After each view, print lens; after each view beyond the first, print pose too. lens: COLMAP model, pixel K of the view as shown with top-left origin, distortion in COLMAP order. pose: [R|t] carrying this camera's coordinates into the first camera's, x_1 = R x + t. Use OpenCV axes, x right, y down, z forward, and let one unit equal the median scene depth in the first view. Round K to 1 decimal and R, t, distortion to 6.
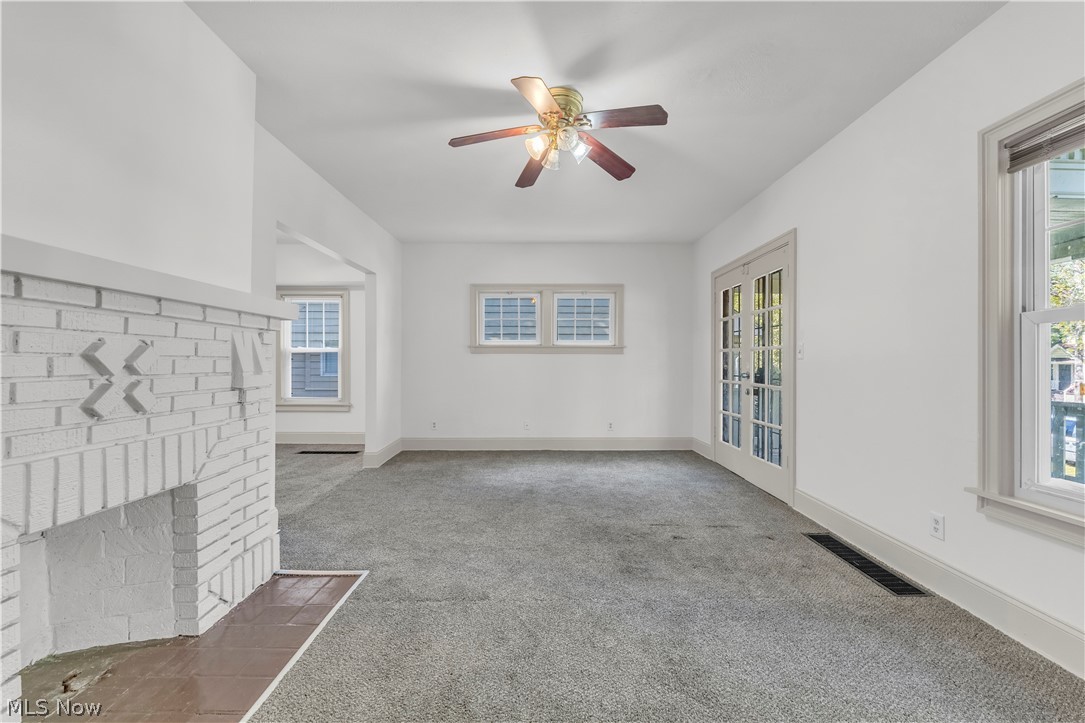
lens RADIAL K [[440.9, 0, 544.0], [0, 440.9, 365.3], [0, 0, 1]] dist [0.000523, -0.000136]
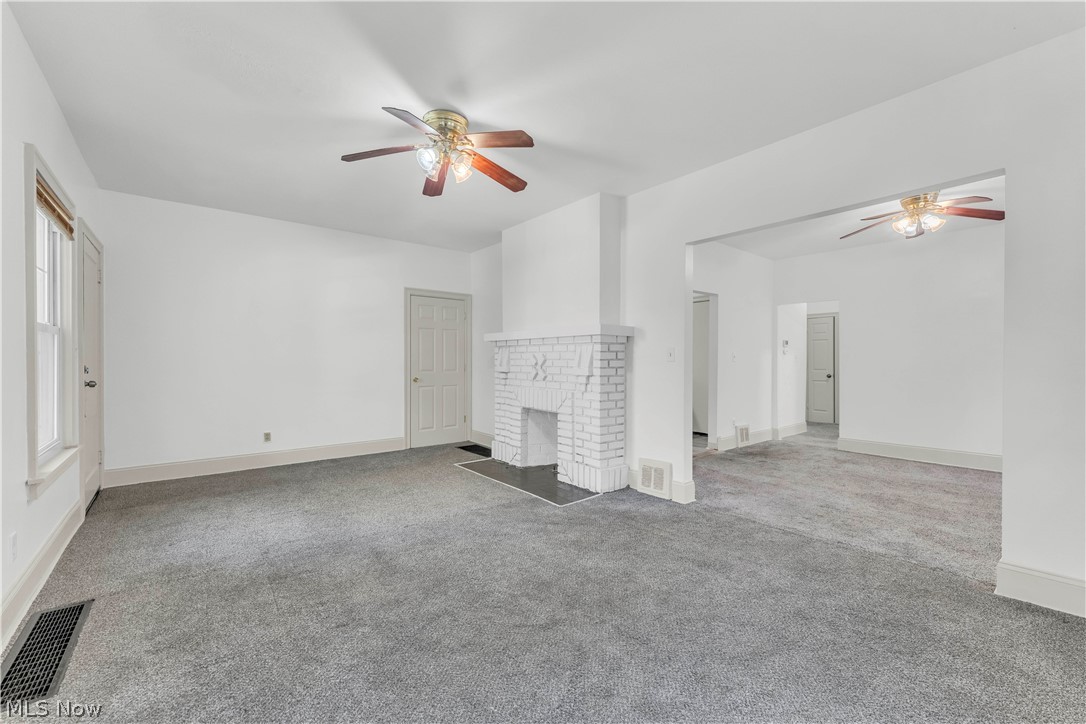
lens RADIAL K [[443.7, 0, 543.0], [0, 443.7, 362.0], [0, 0, 1]] dist [-0.000180, 0.000246]
pose [[-0.784134, -0.000973, -0.620591, 0.529468], [-0.007225, 0.999945, 0.007560, -0.016753], [0.620550, 0.010412, -0.784098, 2.027026]]
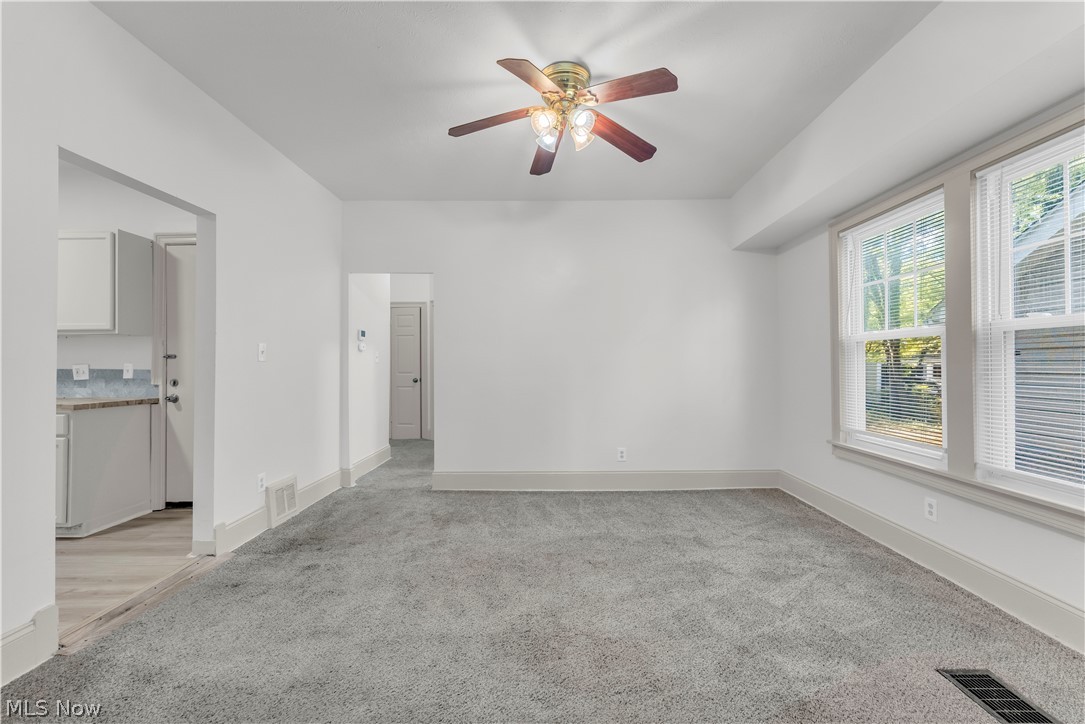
lens RADIAL K [[434.5, 0, 542.5], [0, 434.5, 362.0], [0, 0, 1]] dist [-0.000434, -0.000187]
pose [[-0.024626, -0.003415, -0.999691, -0.563298], [-0.005256, 0.999981, -0.003287, -0.008423], [0.999683, 0.005174, -0.024644, 1.601873]]
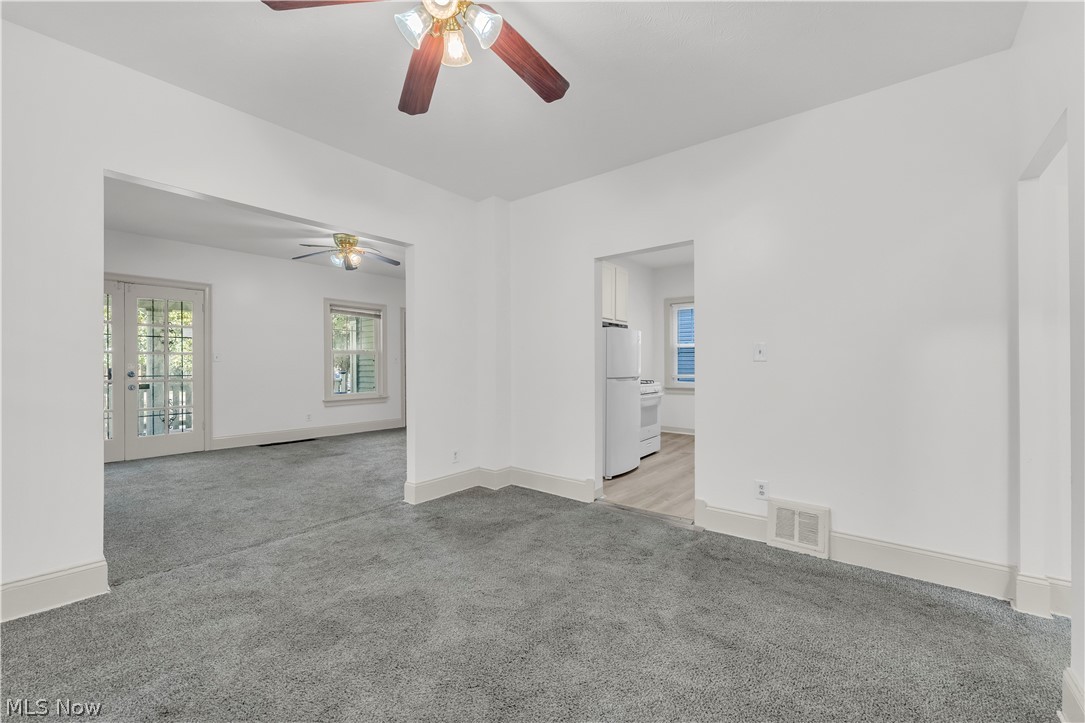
lens RADIAL K [[440.9, 0, 544.0], [0, 440.9, 365.3], [0, 0, 1]] dist [0.000523, -0.000136]
pose [[-0.777489, -0.001081, 0.628895, -1.982198], [0.003438, 0.999976, 0.005968, -0.005941], [-0.628887, 0.006802, -0.777467, 2.028780]]
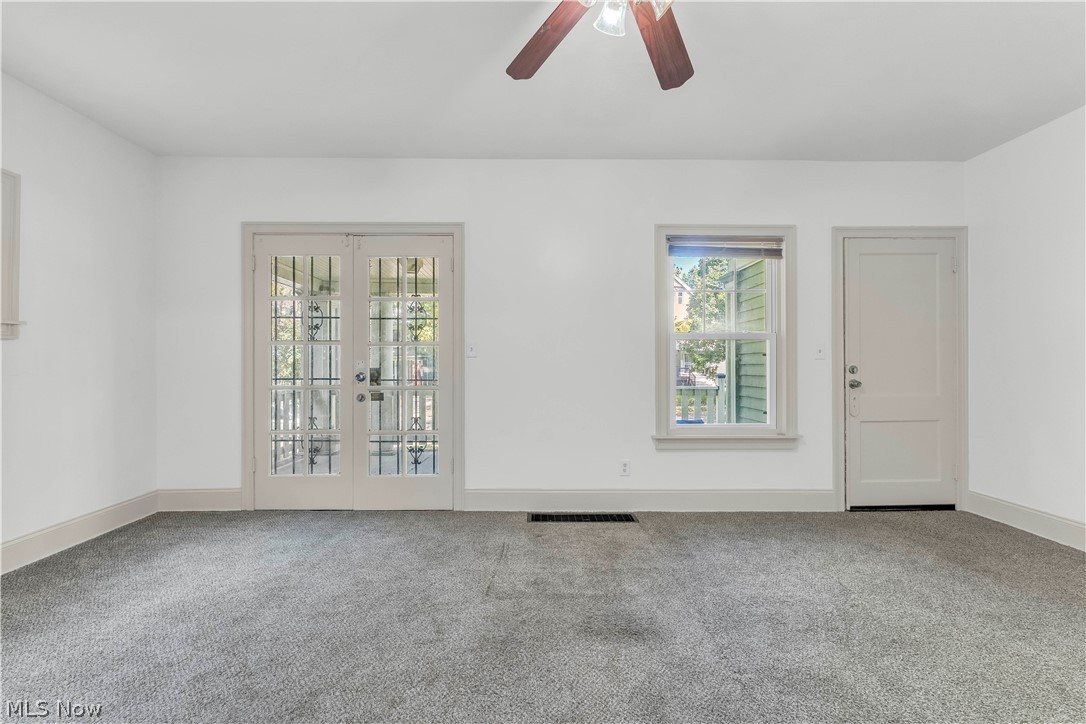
lens RADIAL K [[443.7, 0, 543.0], [0, 443.7, 362.0], [0, 0, 1]] dist [-0.000180, 0.000246]
pose [[-0.013126, 0.000943, 0.999913, -0.549472], [0.003998, 0.999992, -0.000890, -0.001104], [-0.999906, 0.003986, -0.013130, 1.126222]]
